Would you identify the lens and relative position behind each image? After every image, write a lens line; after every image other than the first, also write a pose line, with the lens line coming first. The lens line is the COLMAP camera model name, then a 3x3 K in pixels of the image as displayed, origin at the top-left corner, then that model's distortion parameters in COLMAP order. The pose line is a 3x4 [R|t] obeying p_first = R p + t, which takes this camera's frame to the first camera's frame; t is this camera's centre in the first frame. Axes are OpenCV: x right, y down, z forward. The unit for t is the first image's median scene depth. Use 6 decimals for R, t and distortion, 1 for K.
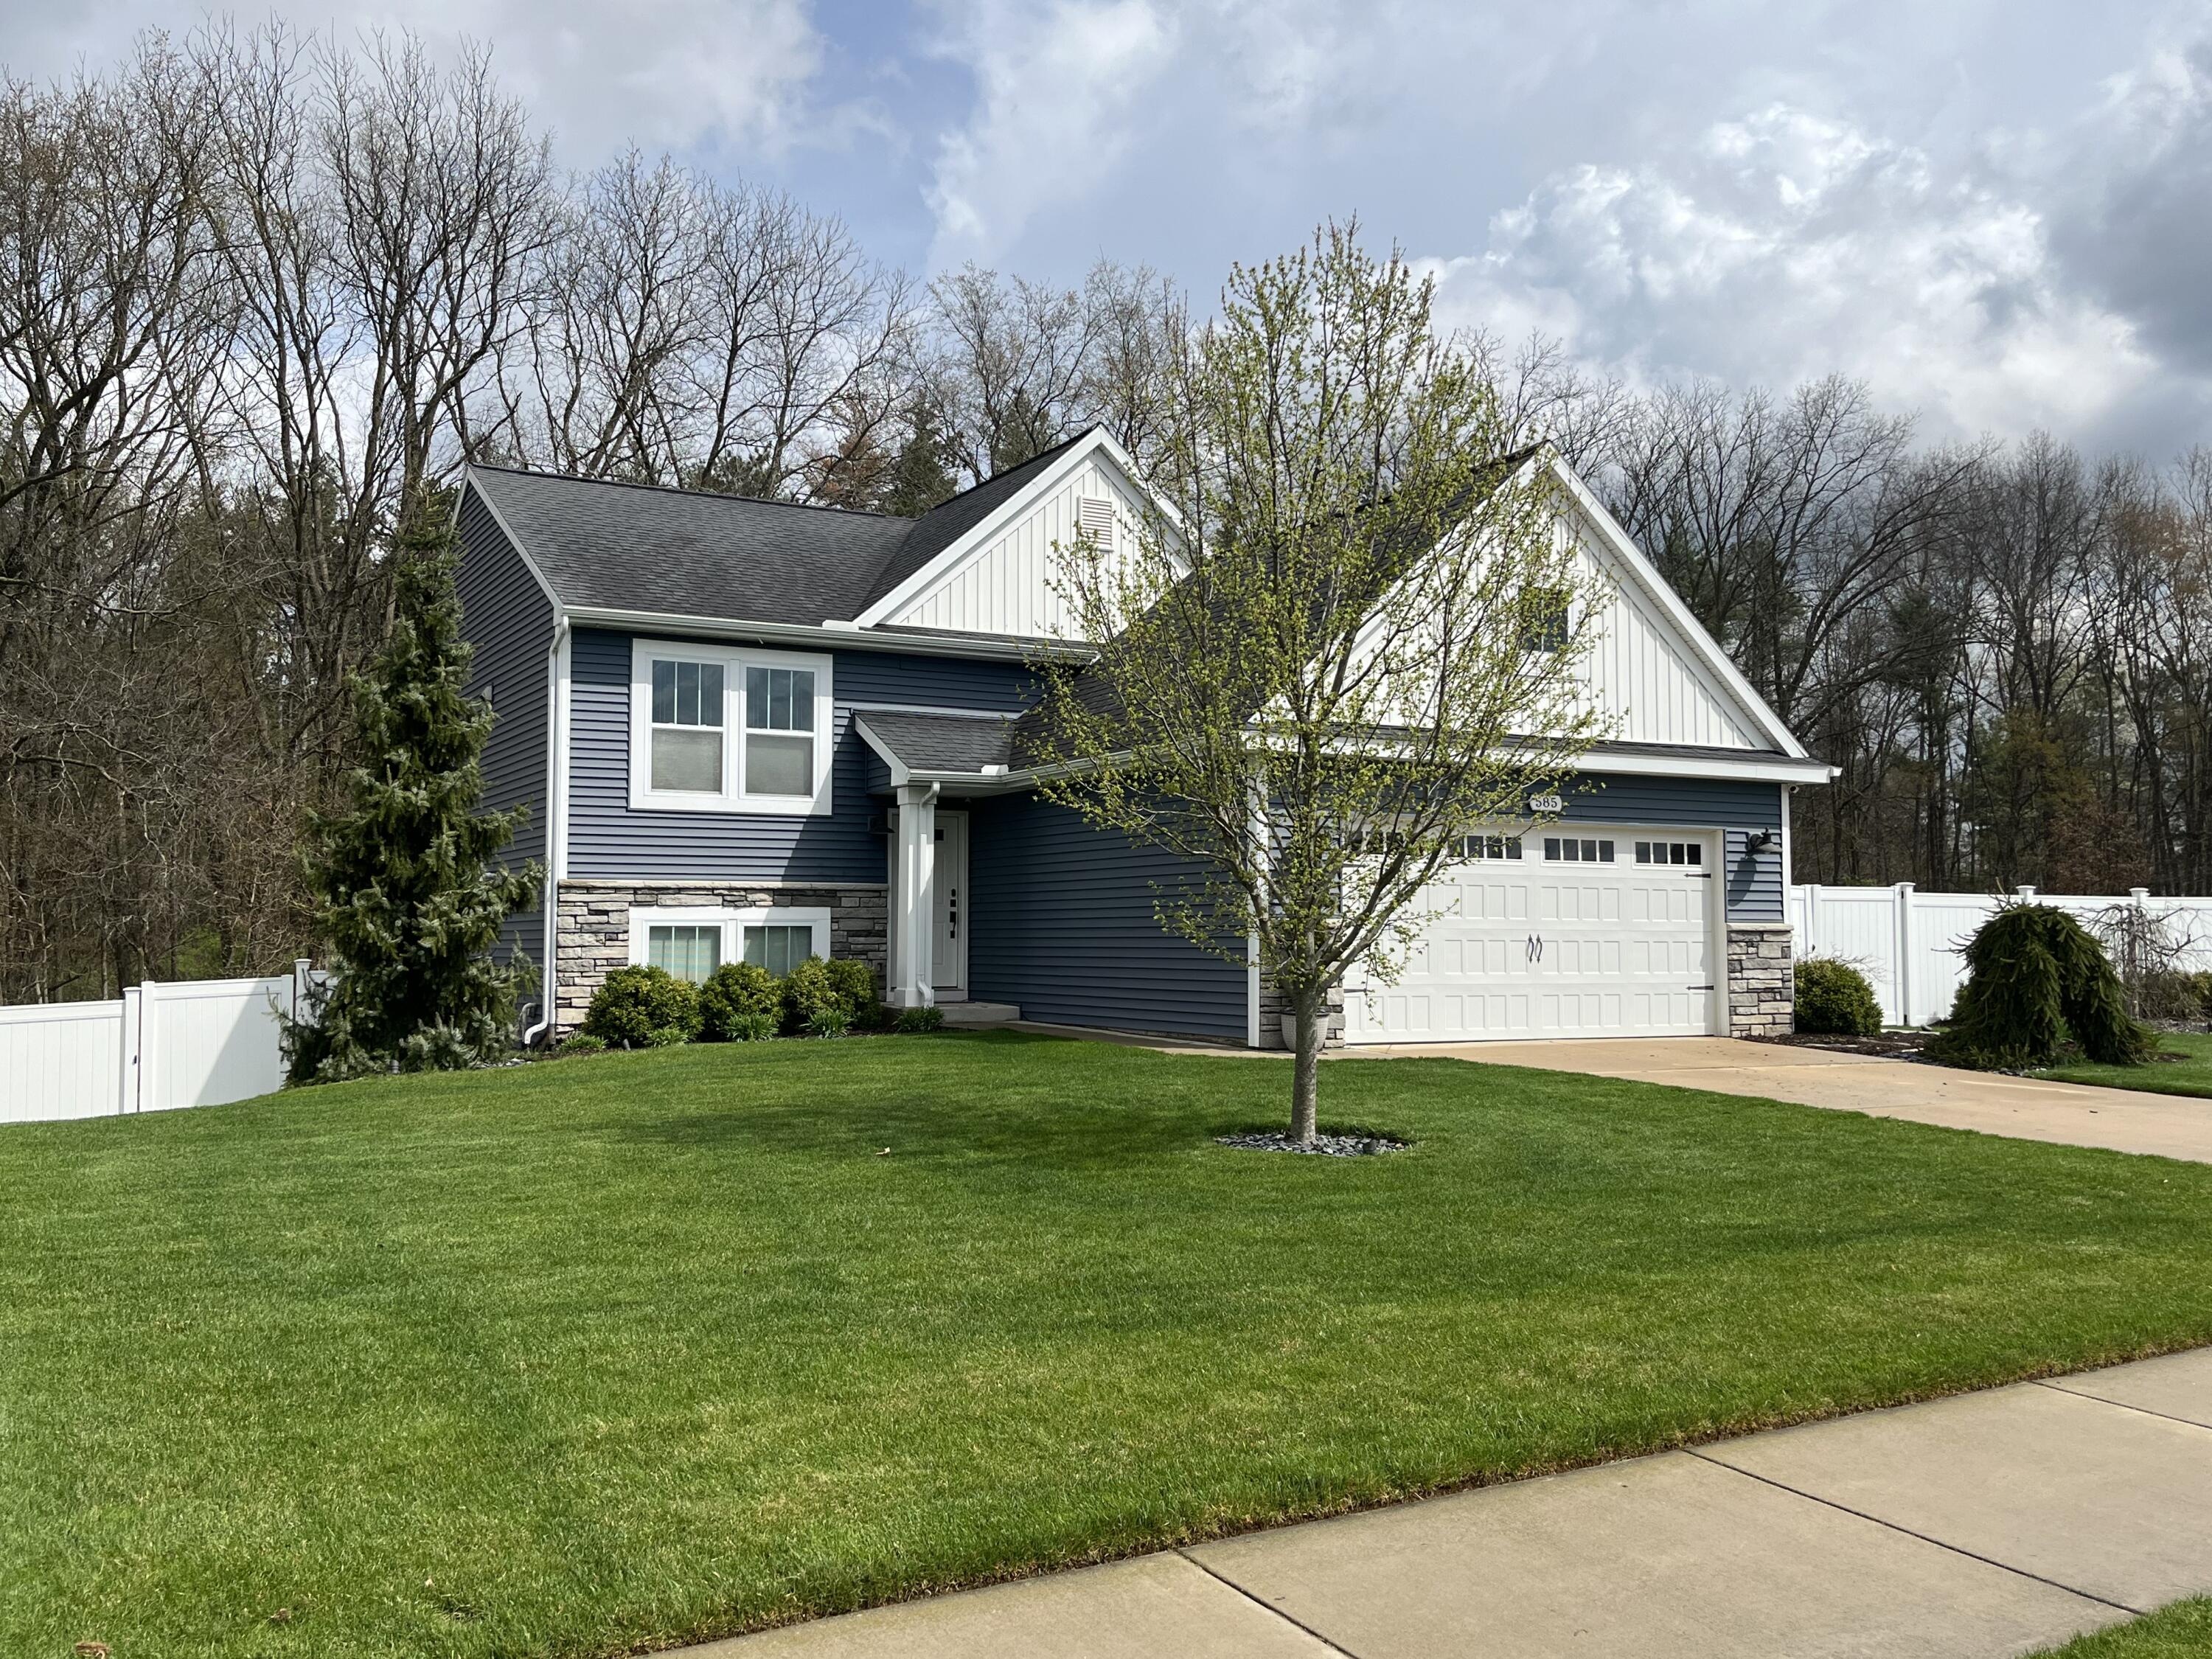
lens RADIAL K [[1909.7, 0, 1106.0], [0, 1909.7, 829.5], [0, 0, 1]] dist [-0.006377, -0.002930]
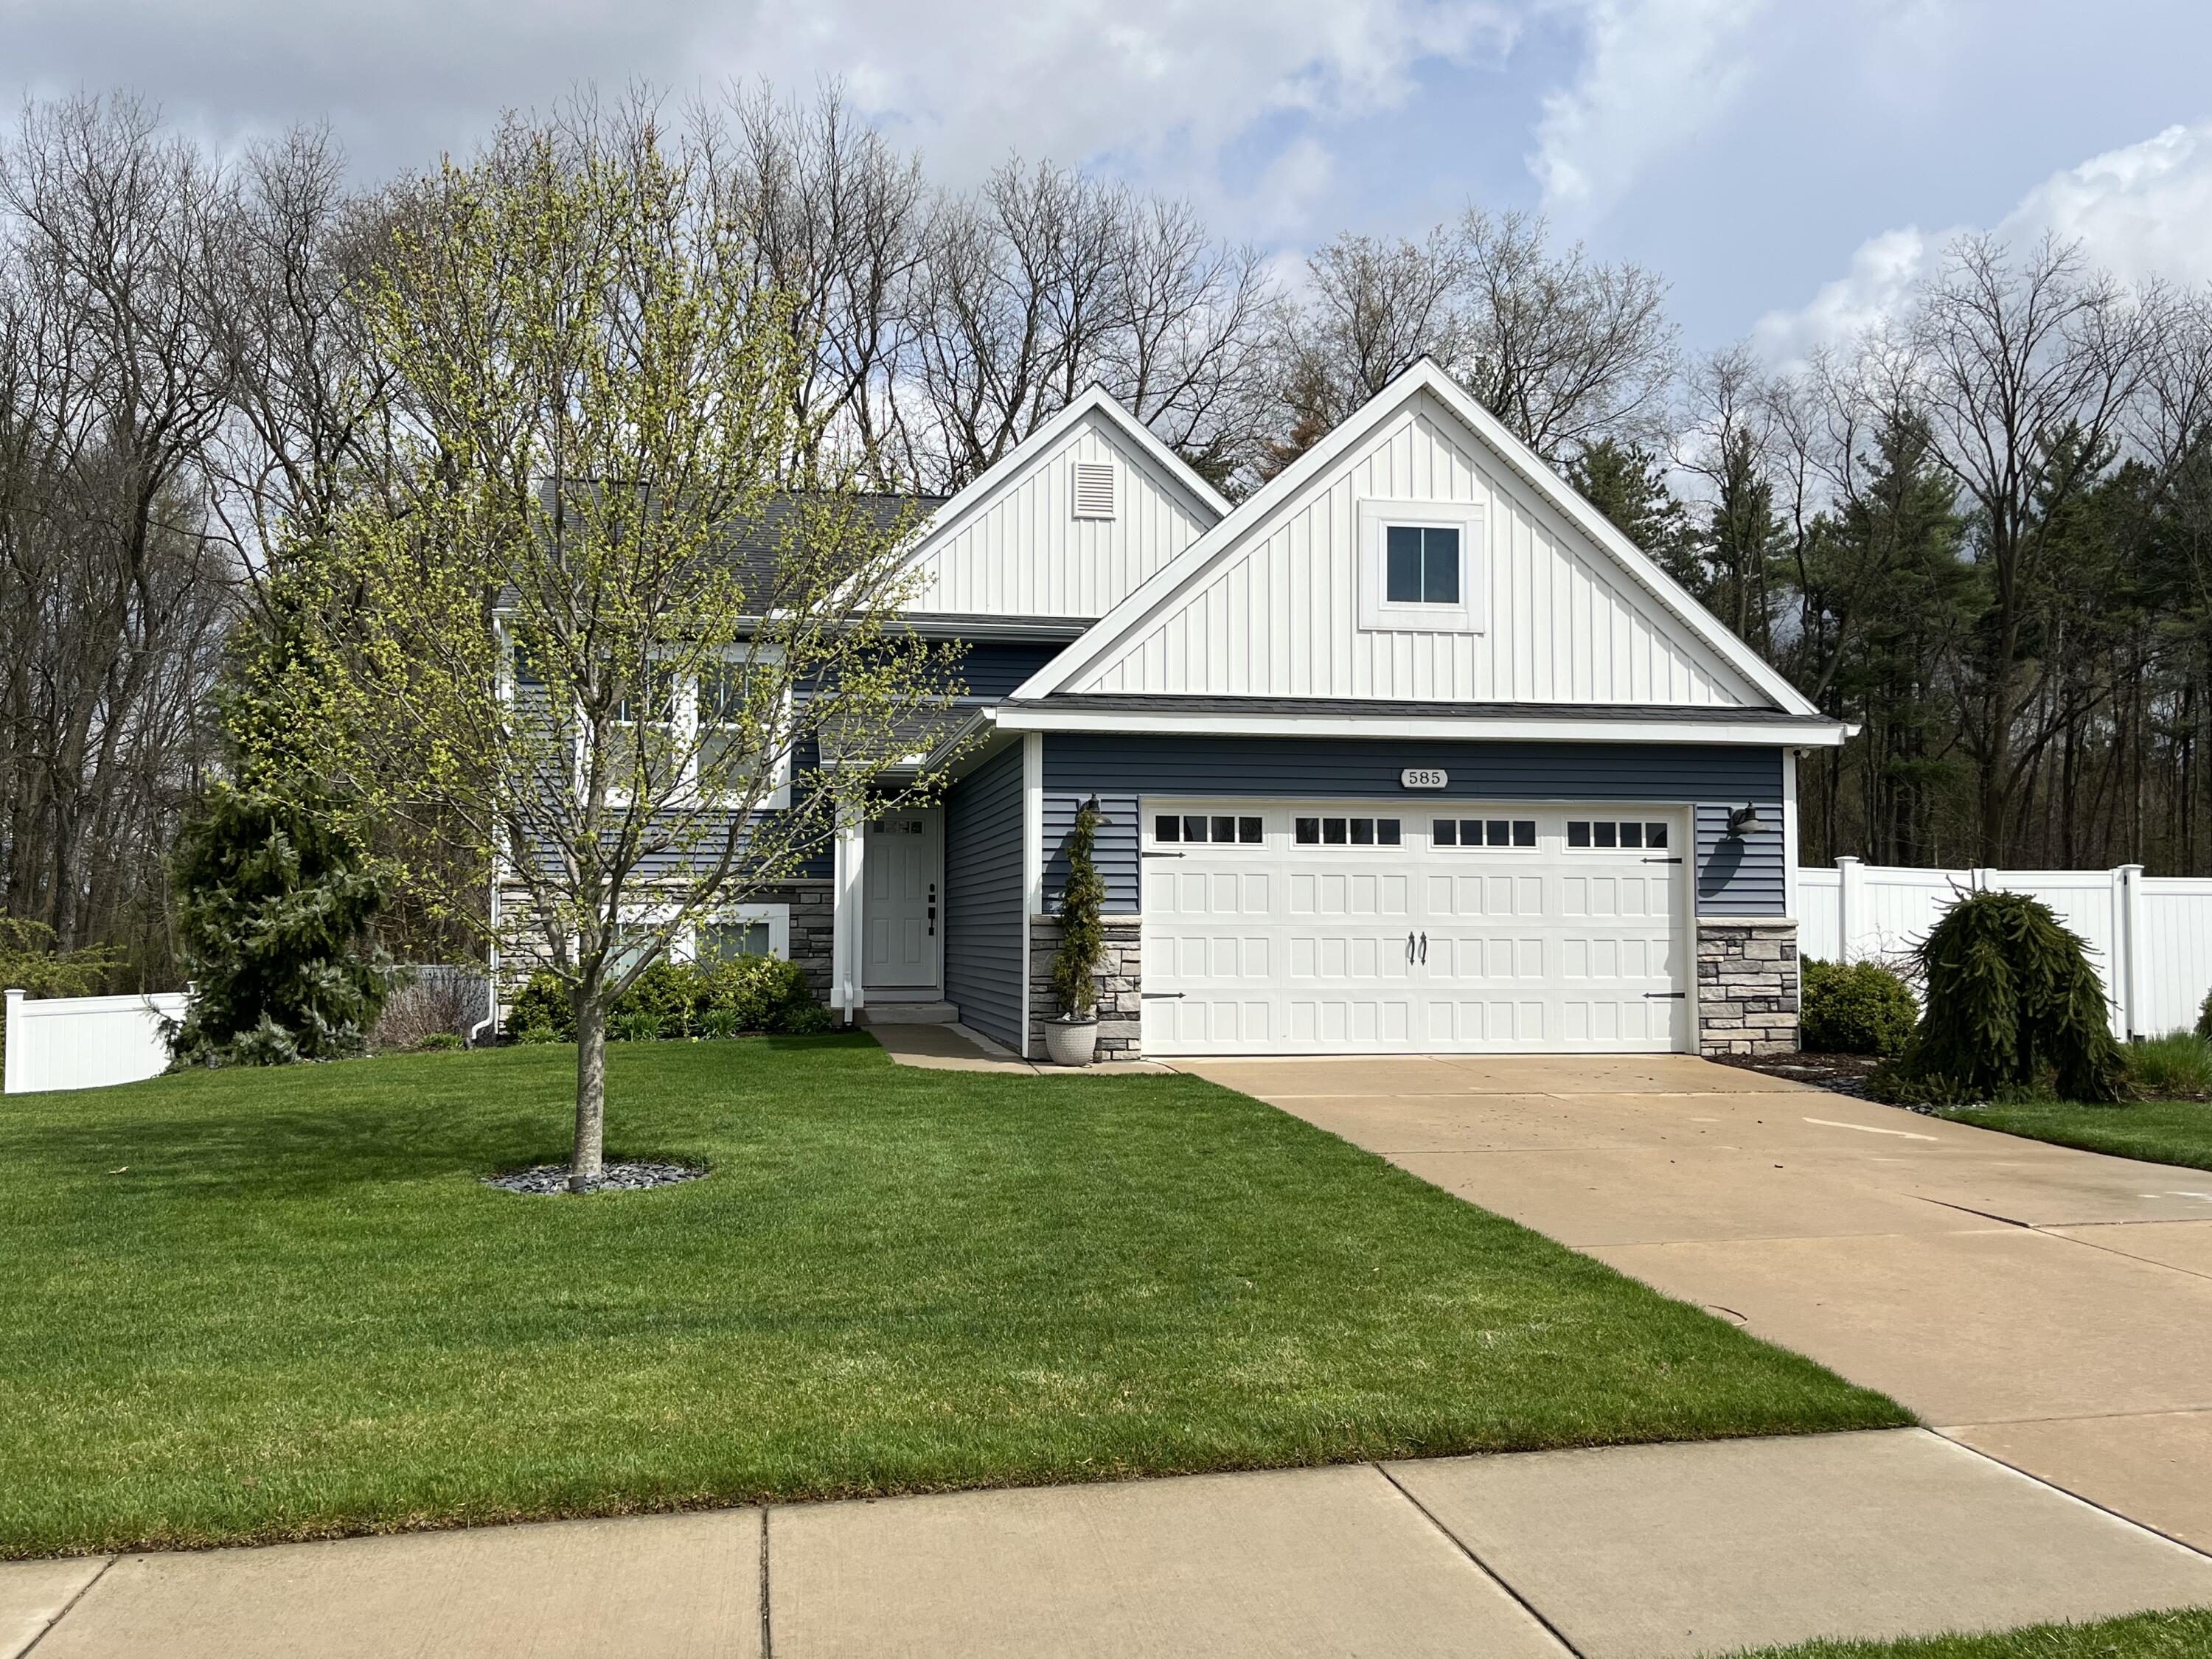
lens RADIAL K [[1929.3, 0, 1106.0], [0, 1929.3, 829.5], [0, 0, 1]] dist [0.003377, 0.005283]
pose [[0.952133, -0.017276, -0.305194, 0.337062], [0.018612, 0.999826, 0.001467, 0.004789], [0.305116, -0.007077, 0.952289, 0.123717]]
